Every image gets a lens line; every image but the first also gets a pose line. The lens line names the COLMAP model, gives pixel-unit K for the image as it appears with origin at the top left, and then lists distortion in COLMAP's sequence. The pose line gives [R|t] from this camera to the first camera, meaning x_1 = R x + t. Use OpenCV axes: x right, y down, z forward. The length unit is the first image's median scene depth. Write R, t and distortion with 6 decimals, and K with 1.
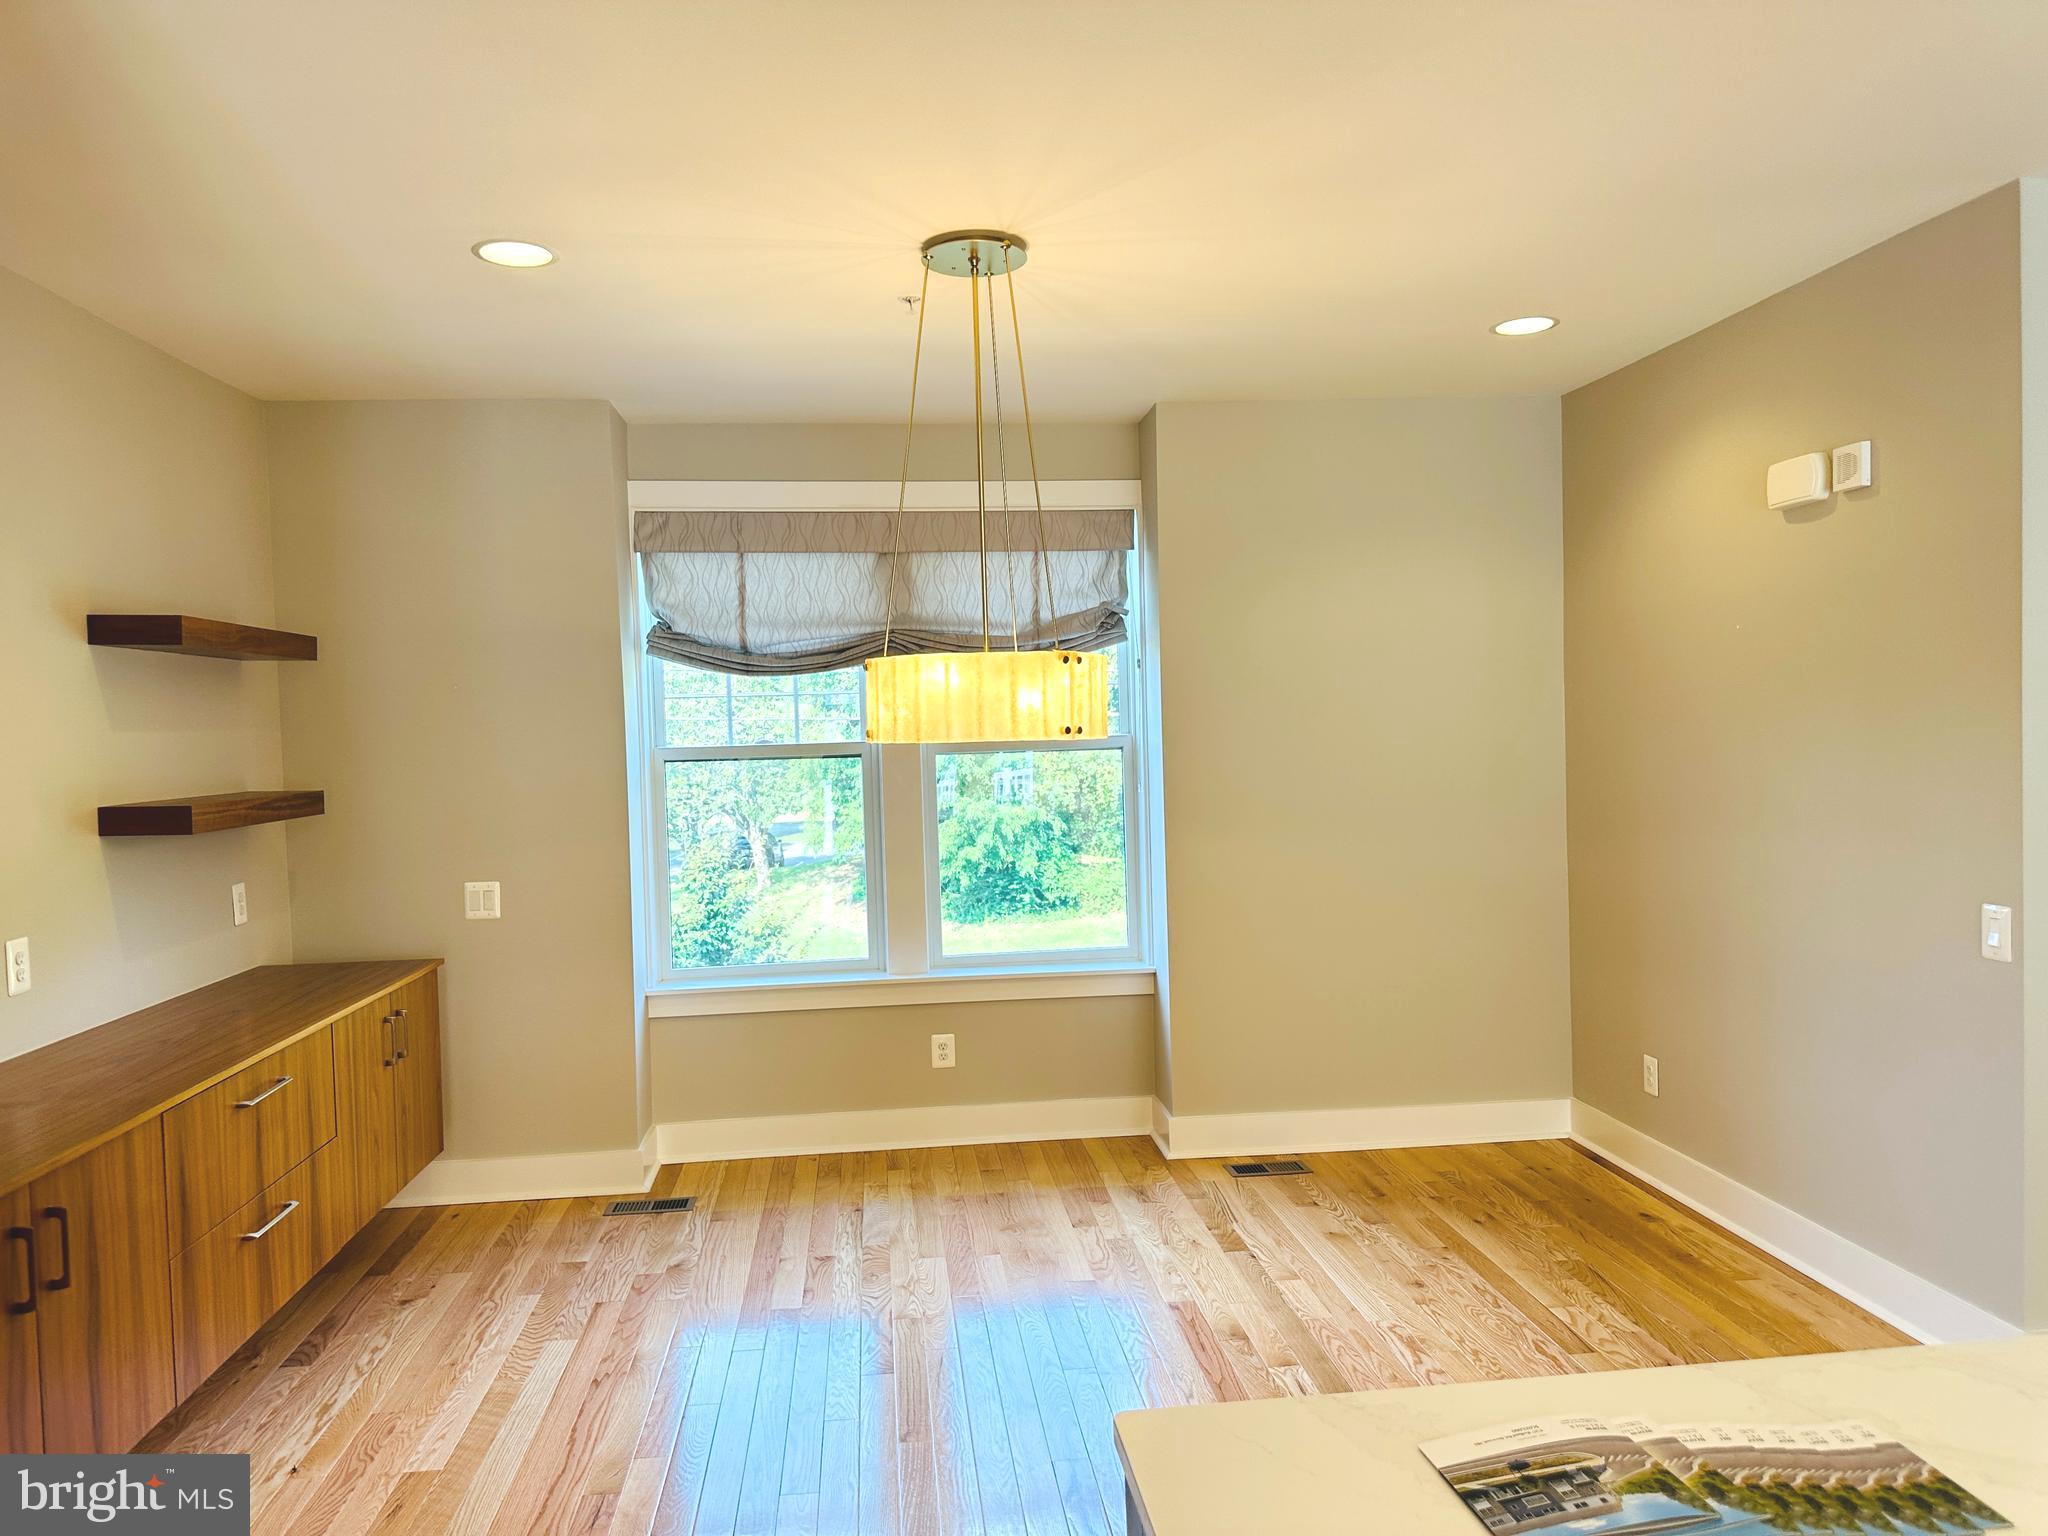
lens RADIAL K [[1443.6, 0, 1032.8], [0, 1443.6, 763.2], [0, 0, 1]] dist [0.043836, -0.054357]
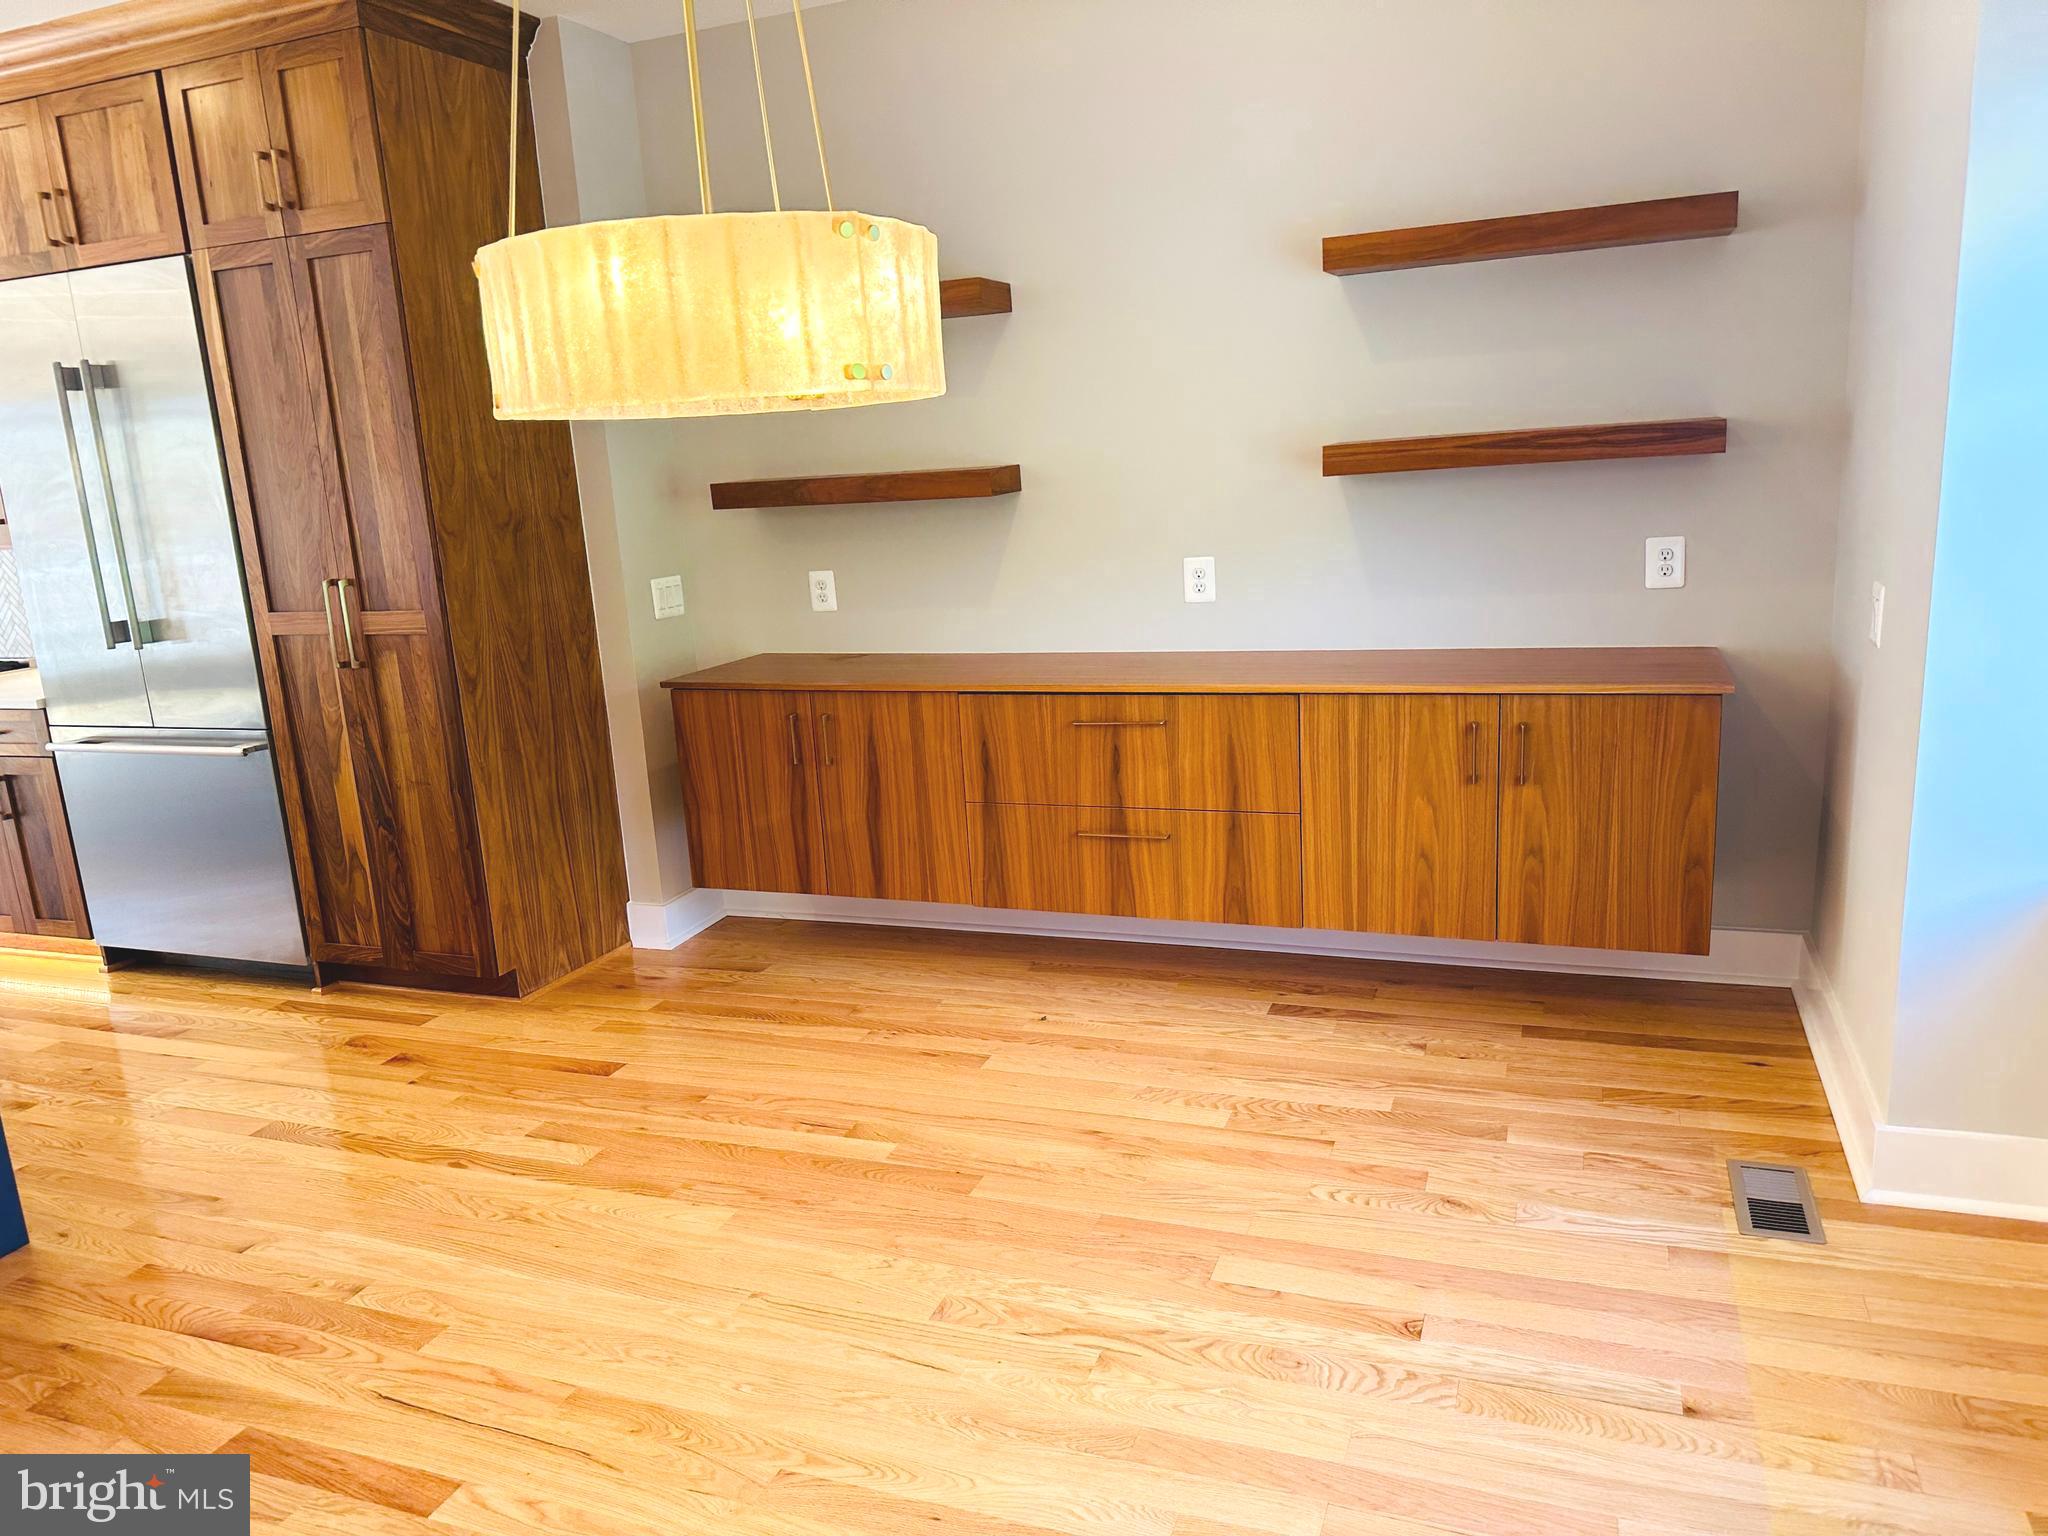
lens RADIAL K [[1443.6, 0, 1023.4], [0, 1443.6, 776.6], [0, 0, 1]] dist [0.043836, -0.054357]
pose [[-0.454633, 0.250297, -0.854787, 0.288086], [0.052441, 0.965560, 0.254842, -0.011970], [0.889134, 0.071033, -0.452101, 0.908735]]
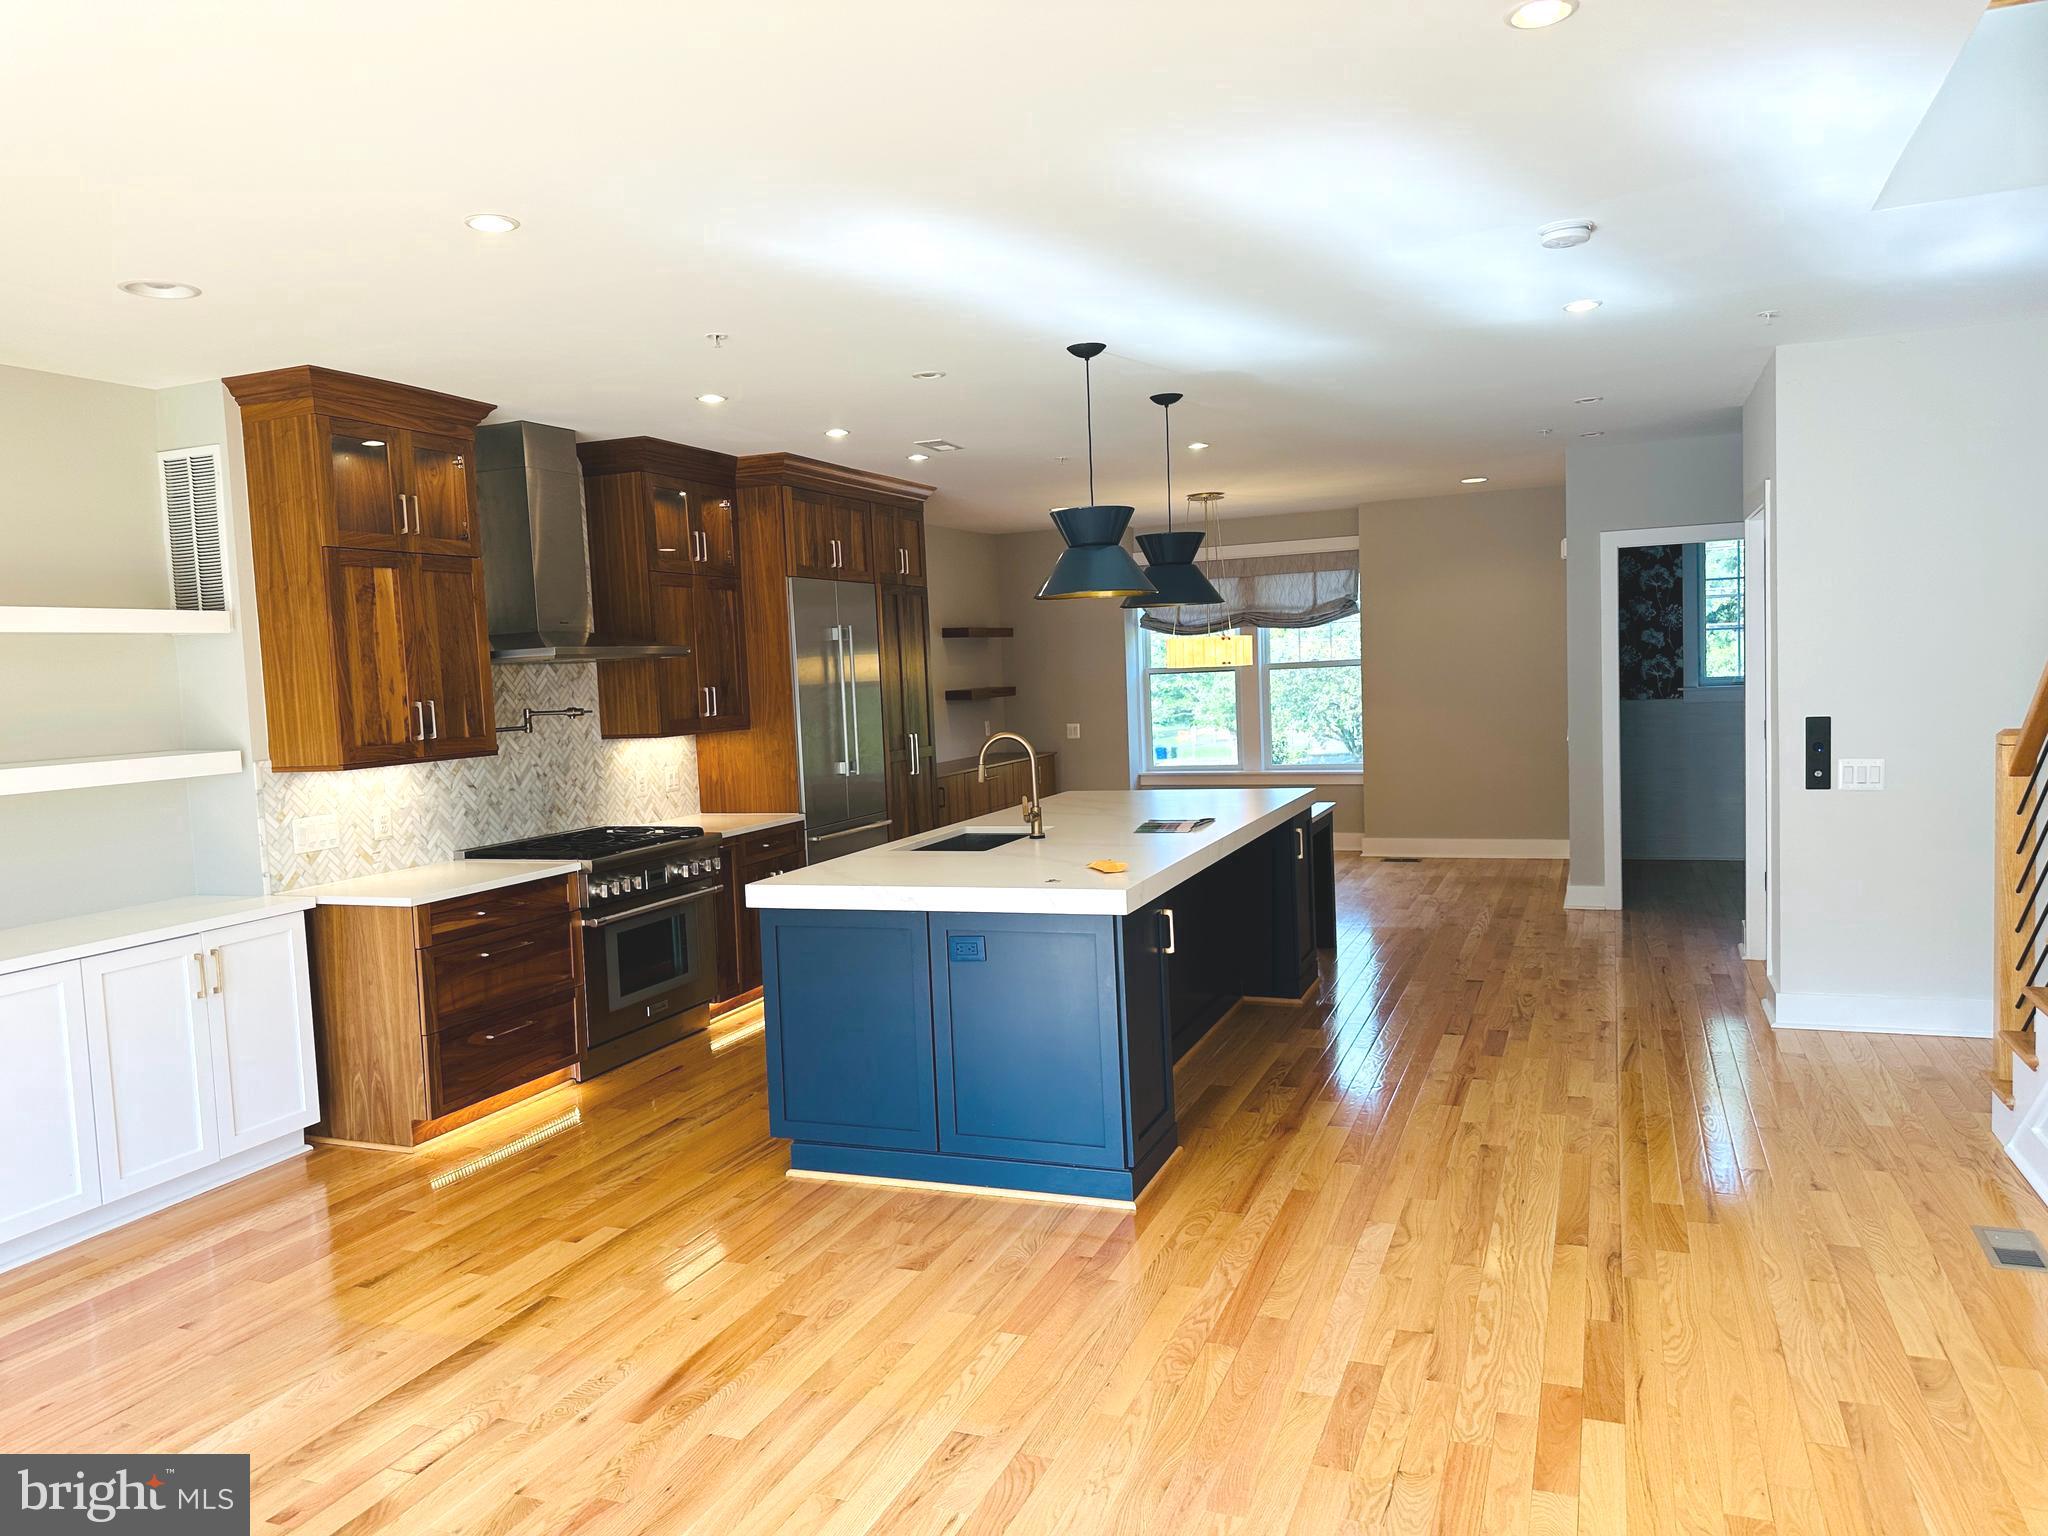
lens RADIAL K [[1443.6, 0, 1030.2], [0, 1443.6, 766.7], [0, 0, 1]] dist [0.043836, -0.054357]
pose [[0.881943, 0.025398, -0.470672, 0.660086], [0.006387, 0.997812, 0.065810, -0.003958], [0.471313, -0.061047, 0.879851, -1.117237]]
